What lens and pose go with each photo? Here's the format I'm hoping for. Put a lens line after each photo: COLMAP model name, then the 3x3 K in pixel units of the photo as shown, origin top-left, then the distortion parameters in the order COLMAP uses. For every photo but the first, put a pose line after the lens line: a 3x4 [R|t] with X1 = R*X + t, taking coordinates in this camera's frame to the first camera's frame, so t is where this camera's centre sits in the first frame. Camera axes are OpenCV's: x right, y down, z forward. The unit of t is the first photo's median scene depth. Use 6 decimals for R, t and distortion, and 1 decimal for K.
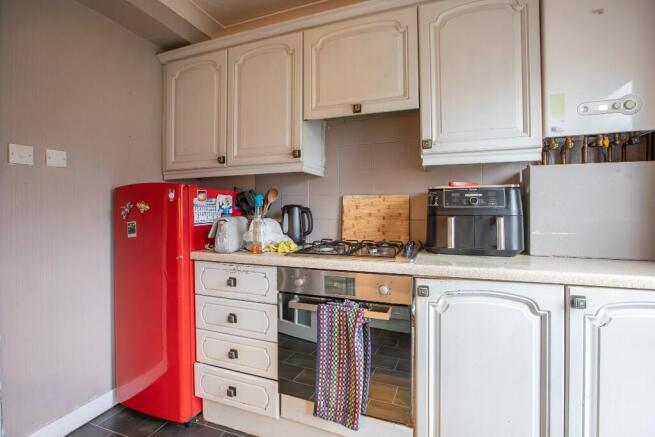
lens RADIAL K [[319.2, 0, 331.5], [0, 319.2, 205.7], [0, 0, 1]] dist [-0.035319, 0.002073]
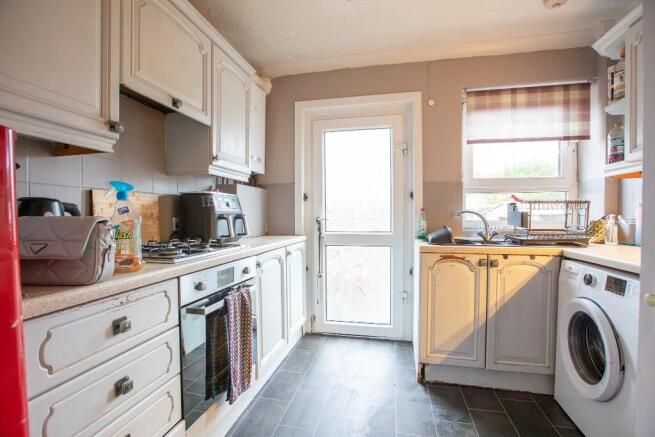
lens RADIAL K [[298.2, 0, 327.5], [0, 298.2, 218.5], [0, 0, 1]] dist [-0.002142, 0.000238]
pose [[-0.128378, -0.008622, 0.991688, -0.971555], [-0.004771, 0.999956, 0.008076, 0.037424], [-0.991714, -0.003694, -0.128414, 0.736988]]
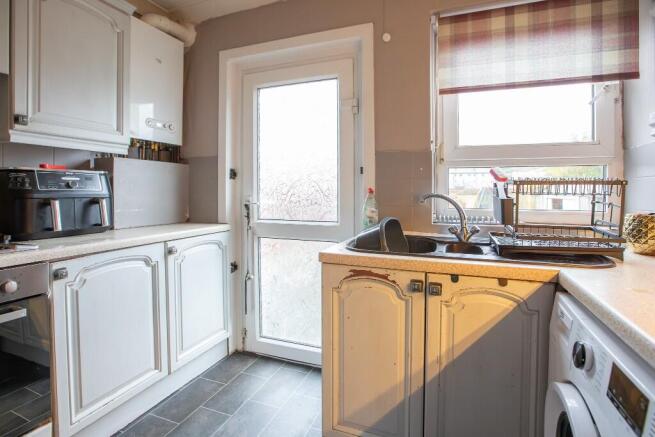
lens RADIAL K [[305.6, 0, 340.3], [0, 305.6, 191.2], [0, 0, 1]] dist [-0.012211, 0.000989]
pose [[0.013969, 0.004075, 0.999894, -0.555962], [-0.011957, 0.999921, -0.003909, 0.001100], [-0.999831, -0.011901, 0.014017, 0.089589]]
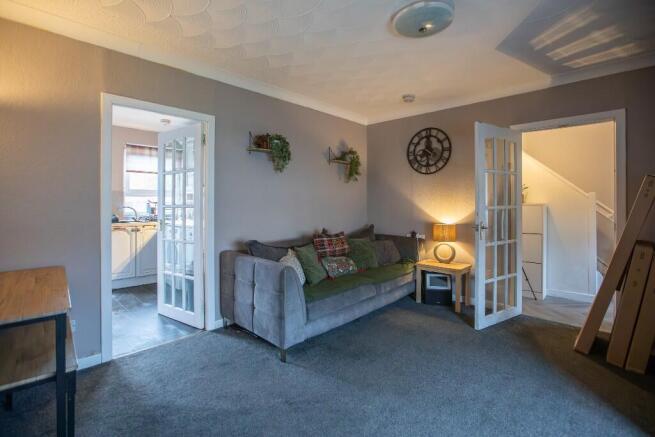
lens RADIAL K [[319.2, 0, 331.5], [0, 319.2, 205.7], [0, 0, 1]] dist [-0.035319, 0.002073]
pose [[-0.907929, -0.001073, 0.419122, -2.855346], [-0.002526, 0.999993, -0.002912, 0.000261], [-0.419116, -0.003702, -0.907925, 1.907022]]
